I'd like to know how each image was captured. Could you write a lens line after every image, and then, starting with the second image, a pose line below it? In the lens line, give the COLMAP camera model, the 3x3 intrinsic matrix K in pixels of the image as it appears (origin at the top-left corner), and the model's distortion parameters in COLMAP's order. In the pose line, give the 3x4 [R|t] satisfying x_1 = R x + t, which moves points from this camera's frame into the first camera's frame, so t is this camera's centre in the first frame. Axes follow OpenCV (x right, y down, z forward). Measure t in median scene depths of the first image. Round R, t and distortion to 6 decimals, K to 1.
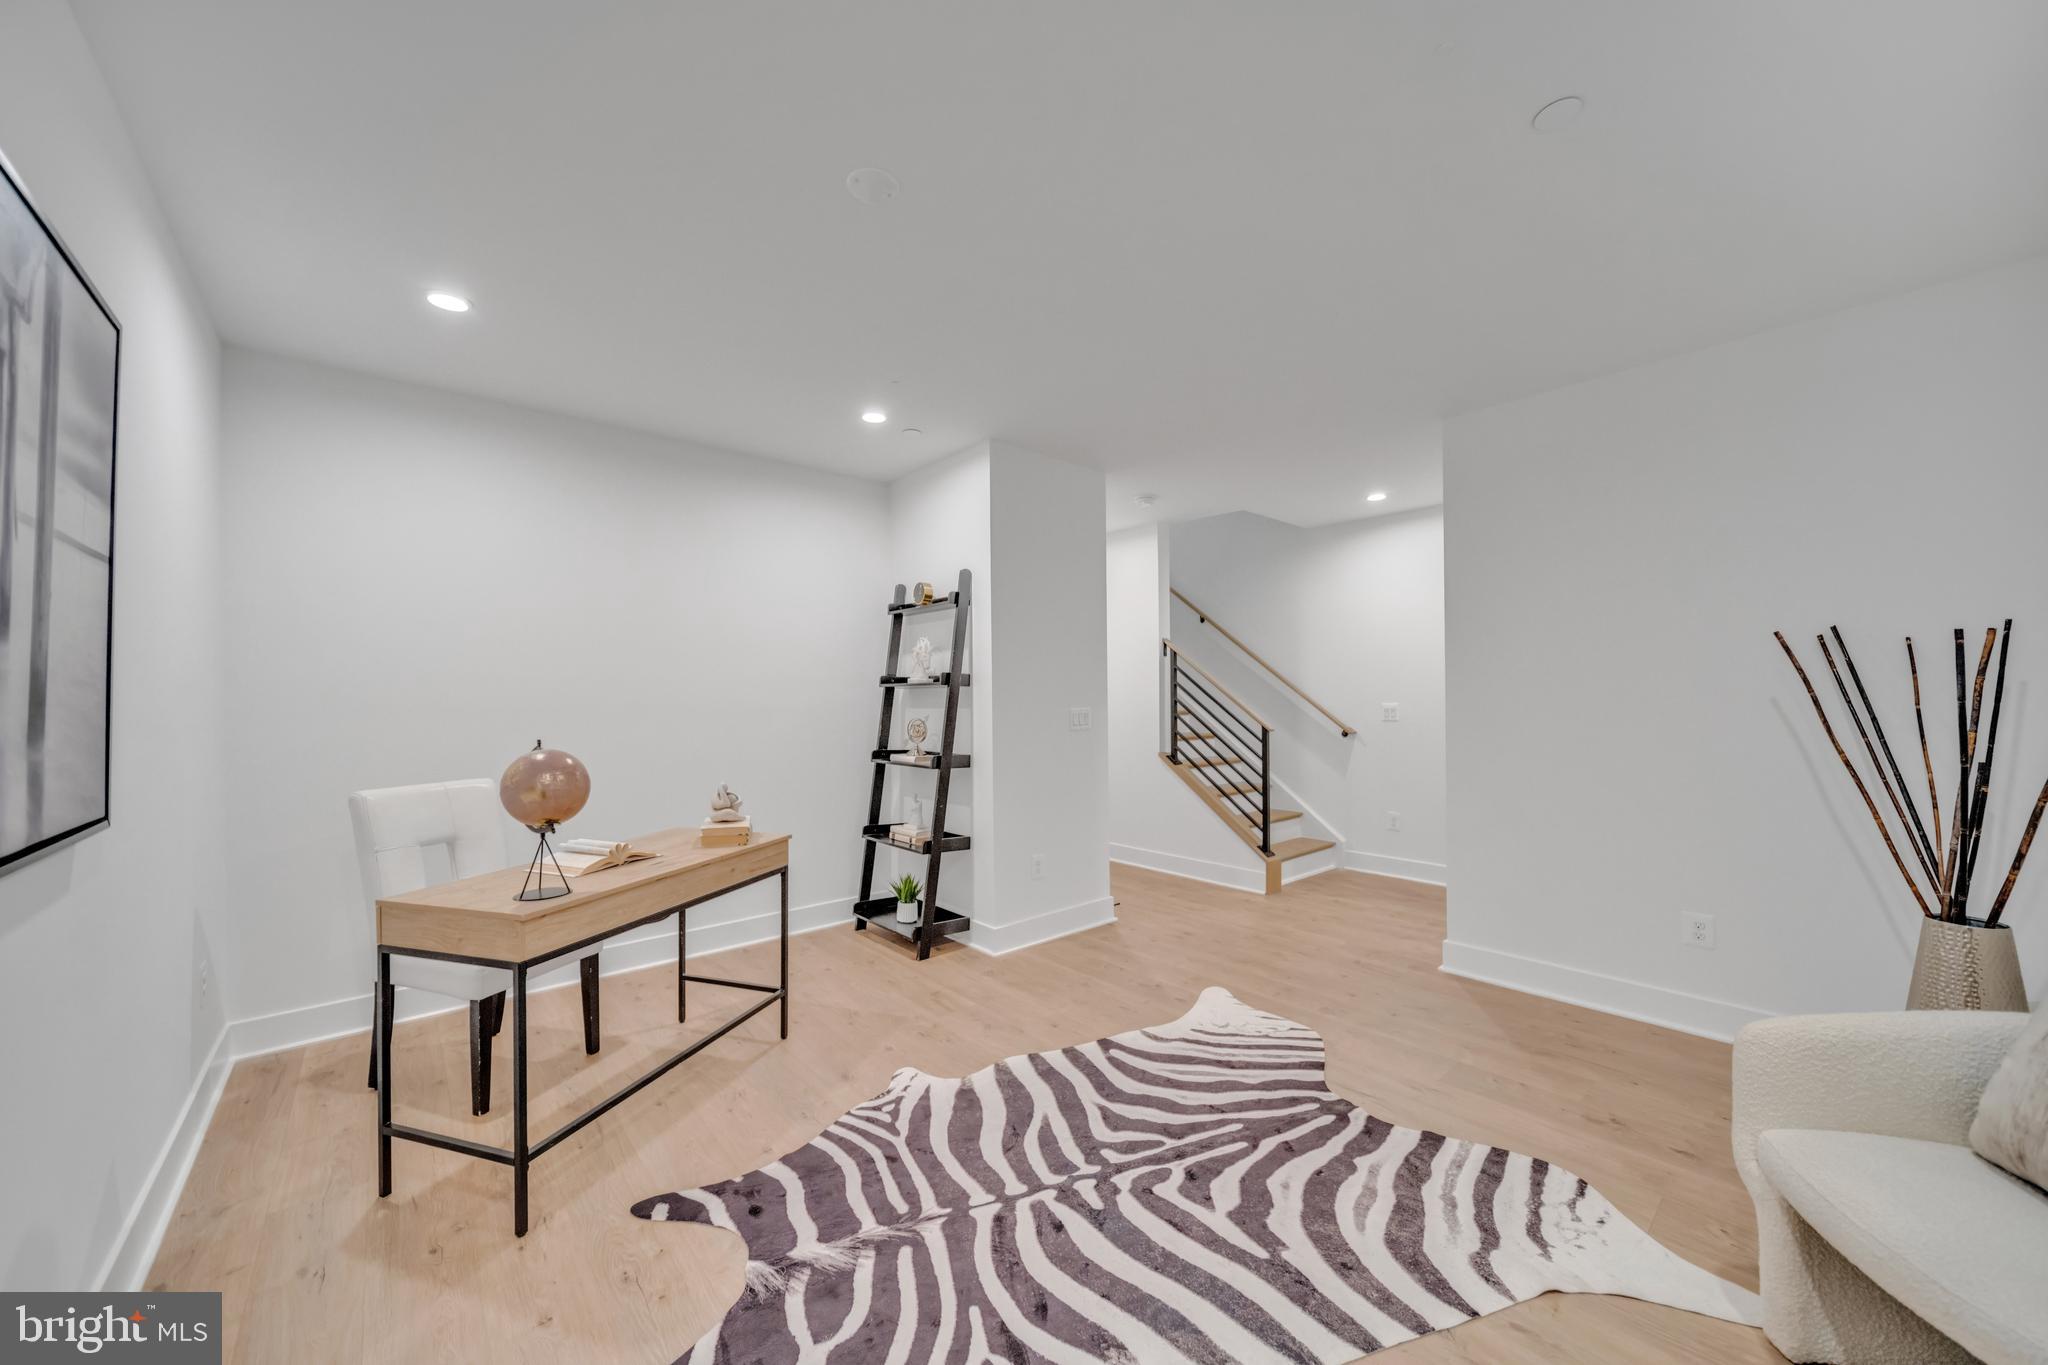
lens RADIAL K [[733.5, 0, 1019.8], [0, 733.5, 691.9], [0, 0, 1]] dist [-0.002248, -0.000339]
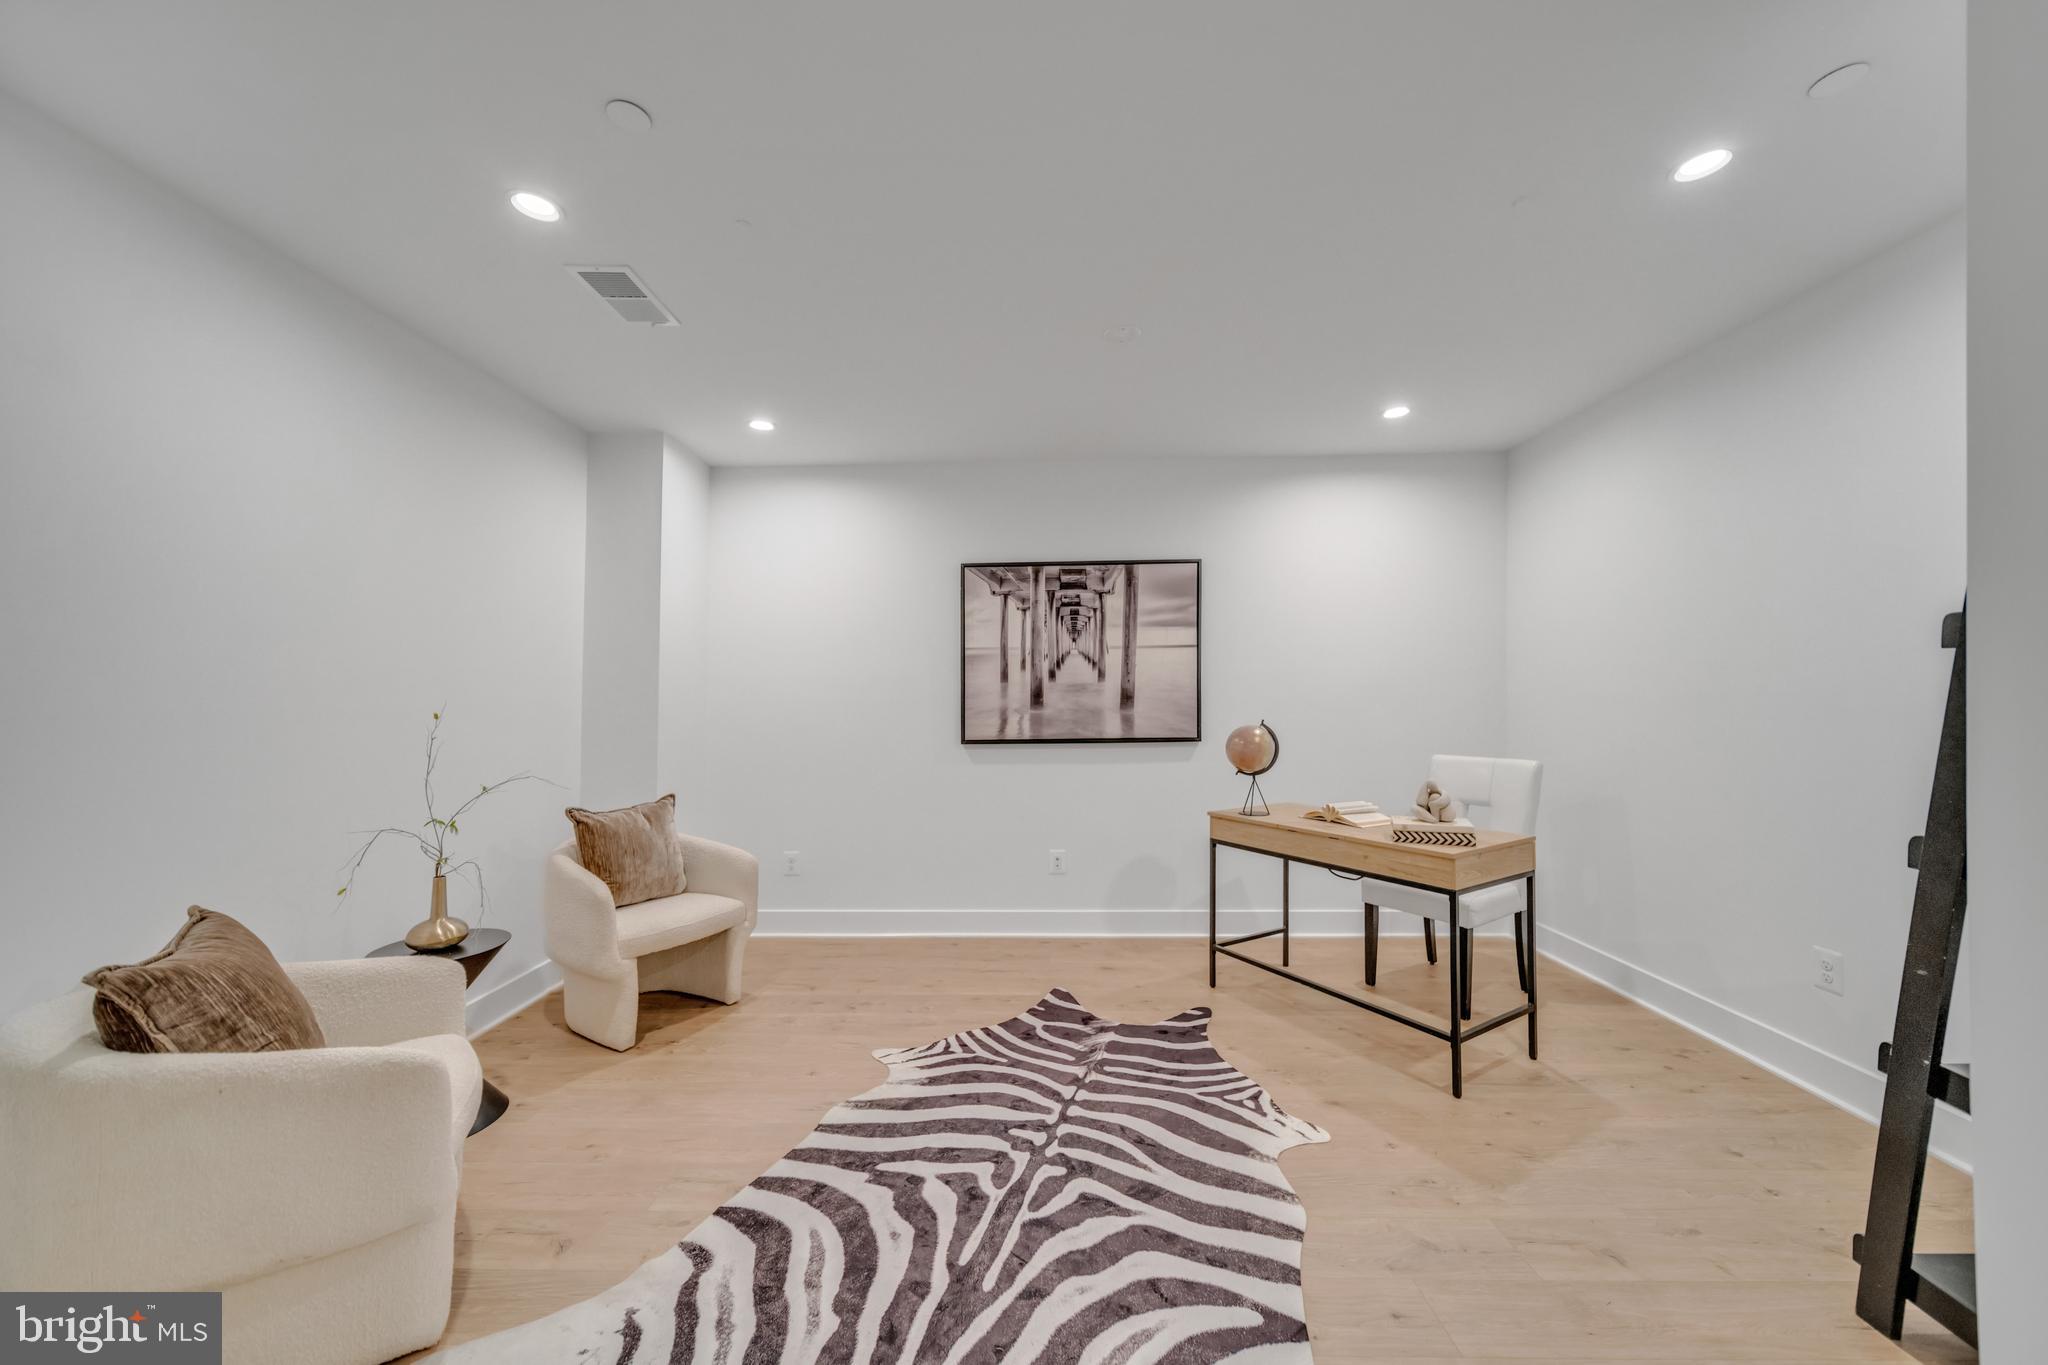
lens RADIAL K [[733.5, 0, 1022.2], [0, 733.5, 681.1], [0, 0, 1]] dist [-0.002248, -0.000339]
pose [[-0.669679, -0.004977, -0.742634, 0.946506], [0.020732, 0.999463, -0.025393, 0.005505], [0.742361, -0.032402, -0.669216, 1.765250]]
